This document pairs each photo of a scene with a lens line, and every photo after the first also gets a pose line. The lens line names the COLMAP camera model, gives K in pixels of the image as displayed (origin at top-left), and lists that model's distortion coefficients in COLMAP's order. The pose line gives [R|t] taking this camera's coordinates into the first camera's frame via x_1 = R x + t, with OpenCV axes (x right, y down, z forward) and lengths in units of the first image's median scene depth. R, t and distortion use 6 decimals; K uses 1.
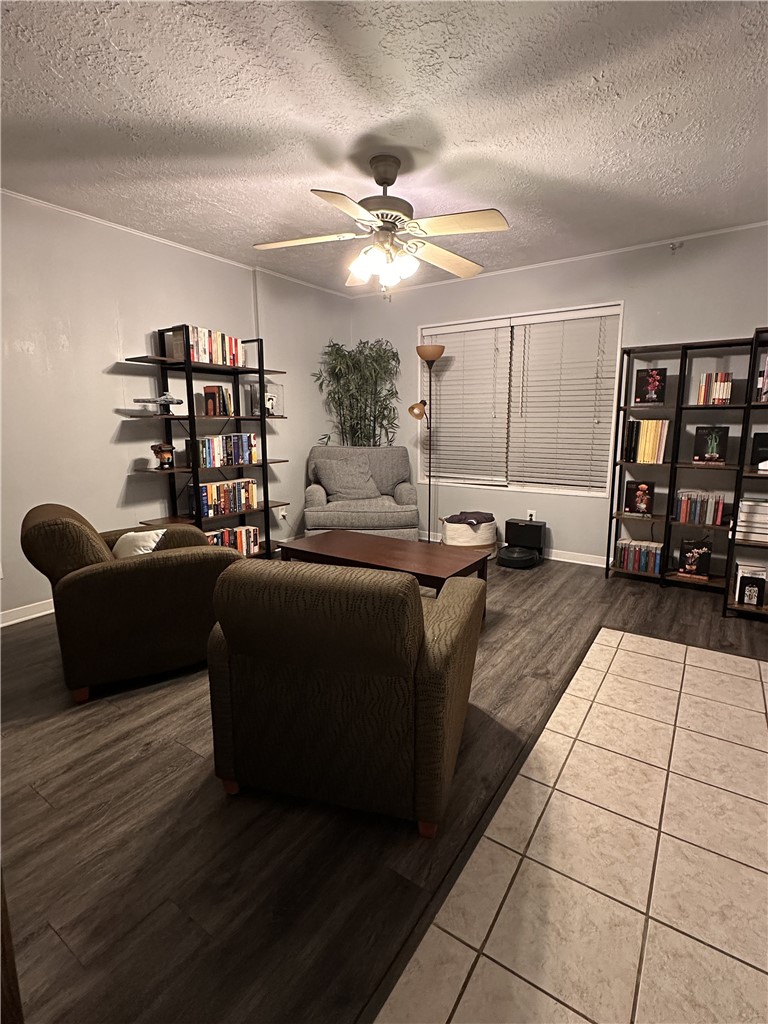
lens RADIAL K [[486.7, 0, 381.4], [0, 486.7, 510.1], [0, 0, 1]] dist [-0.000689, 0.000266]
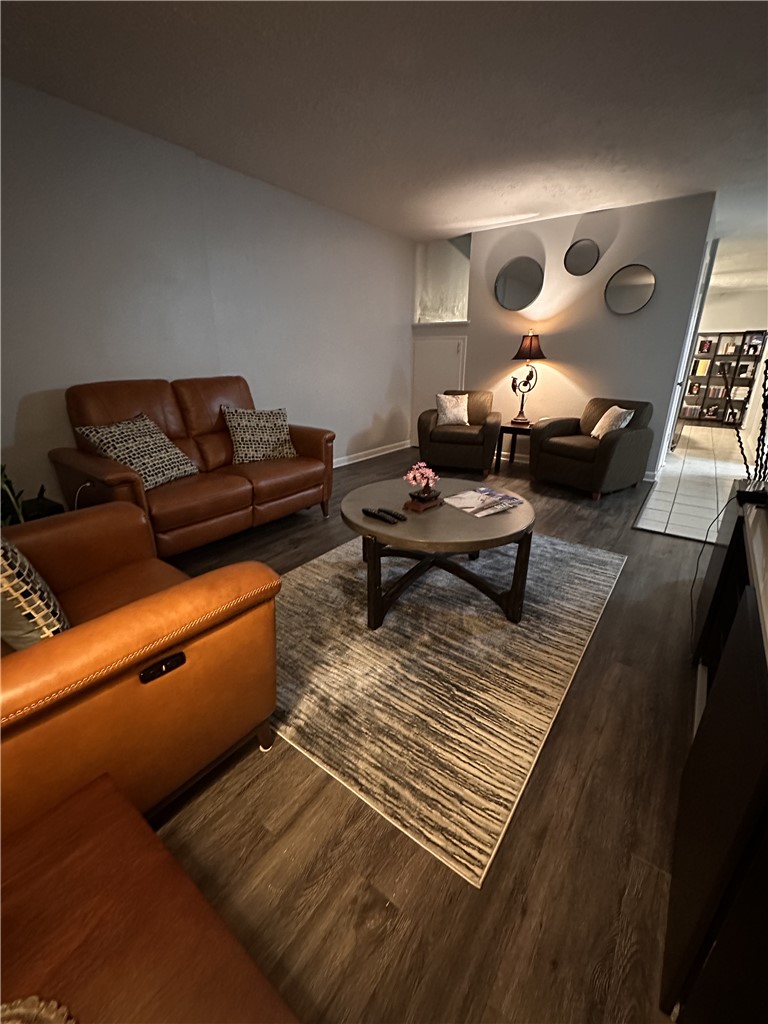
lens RADIAL K [[408.6, 0, 393.1], [0, 408.6, 509.5], [0, 0, 1]] dist [-0.001172, 0.000684]
pose [[0.999728, 0.017771, -0.015127, -1.059915], [-0.014988, 0.985752, 0.167536, 0.266600], [0.017888, -0.167263, 0.985750, -1.340125]]
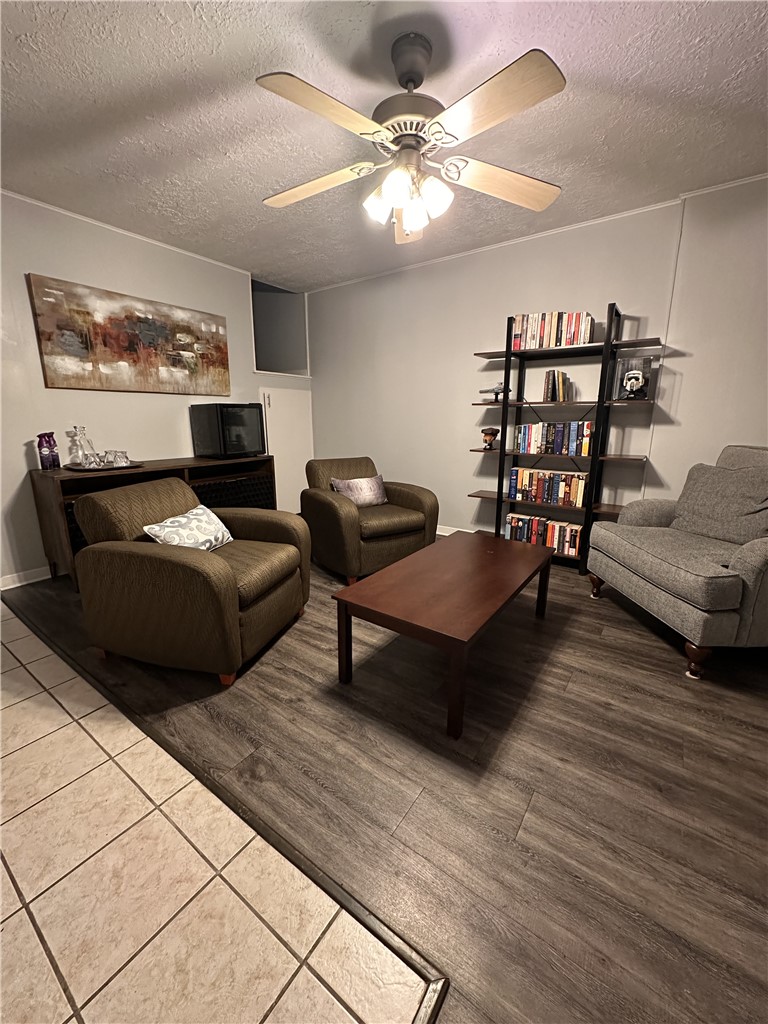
lens RADIAL K [[408.6, 0, 392.9], [0, 408.6, 512.3], [0, 0, 1]] dist [-0.001172, 0.000684]
pose [[-0.005169, 0.229494, -0.973296, 0.767717], [-0.179314, 0.957321, 0.226680, -0.168073], [0.983778, 0.175697, 0.036203, 1.052342]]
